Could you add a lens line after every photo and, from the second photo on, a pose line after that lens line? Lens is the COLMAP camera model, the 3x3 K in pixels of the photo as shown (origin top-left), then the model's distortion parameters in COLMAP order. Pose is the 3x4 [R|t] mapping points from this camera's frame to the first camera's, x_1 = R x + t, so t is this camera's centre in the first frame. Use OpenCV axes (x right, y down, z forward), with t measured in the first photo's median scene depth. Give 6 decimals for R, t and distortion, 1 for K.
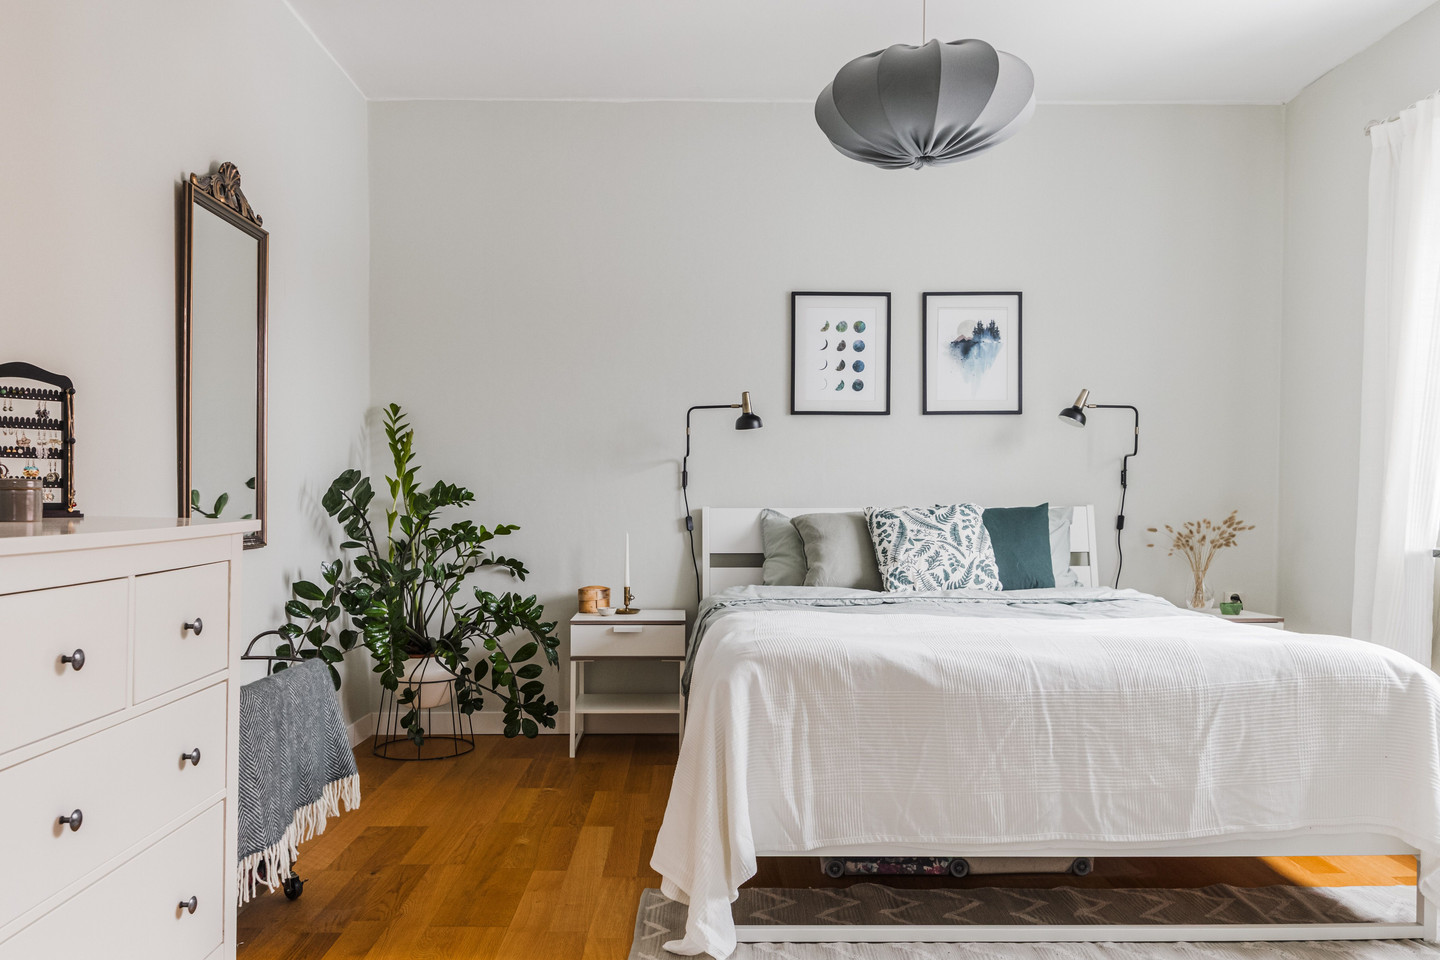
lens RADIAL K [[1078.2, 0, 710.9], [0, 1078.2, 490.7], [0, 0, 1]] dist [-0.006811, -0.017844]
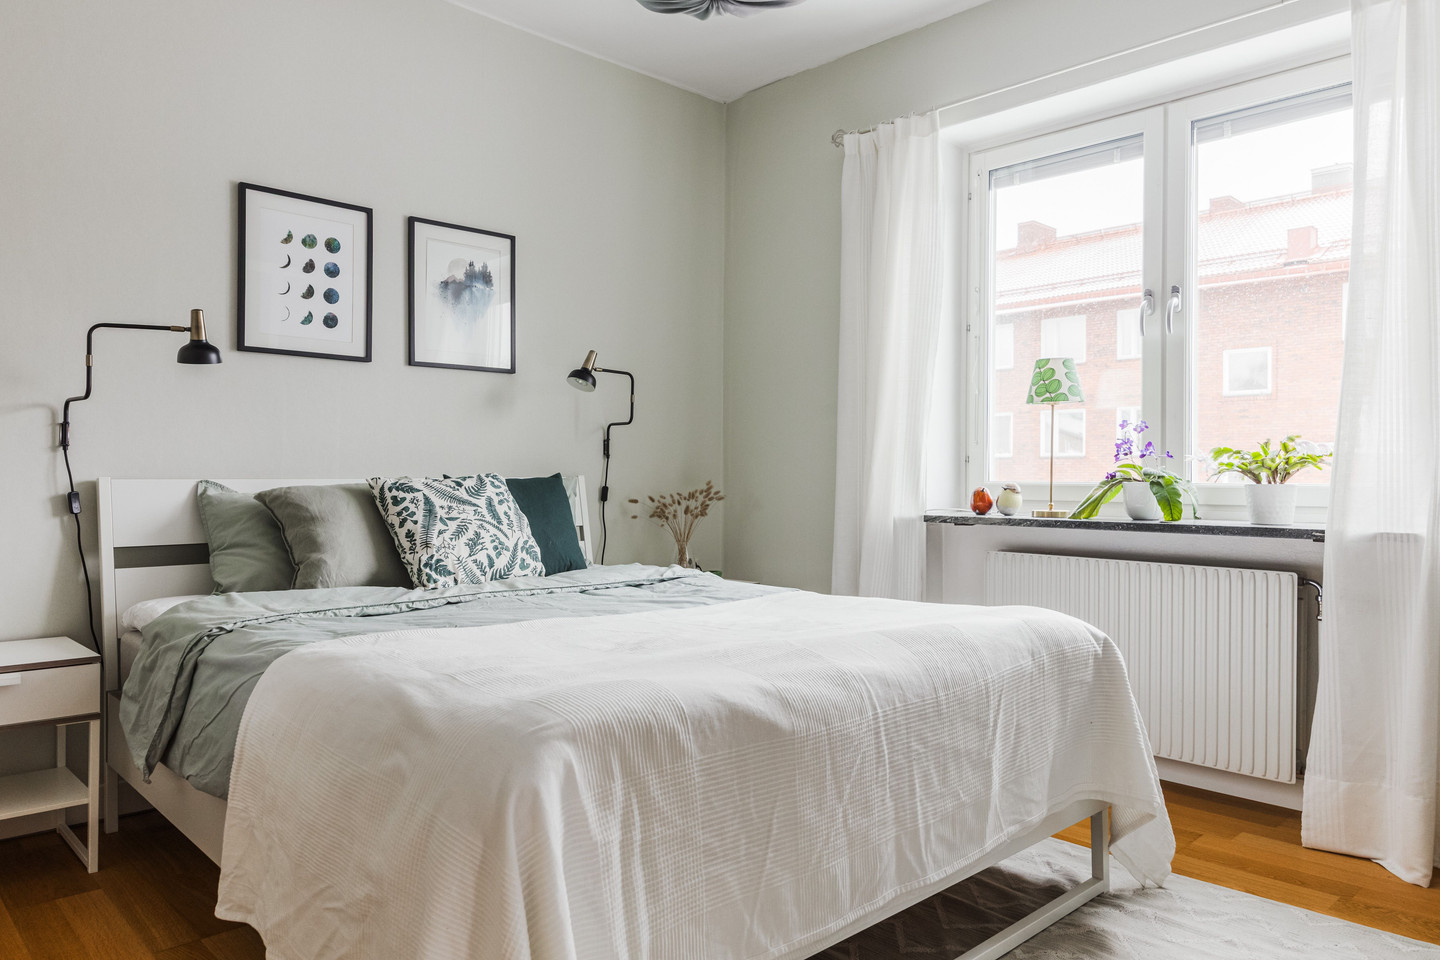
lens RADIAL K [[979.7, 0, 727.4], [0, 979.7, 456.7], [0, 0, 1]] dist [0.004252, 0.000306]
pose [[0.727508, 0.015001, 0.685935, -0.153976], [-0.009743, 0.999886, -0.011533, 0.006001], [-0.686030, 0.001707, 0.727571, 0.326520]]
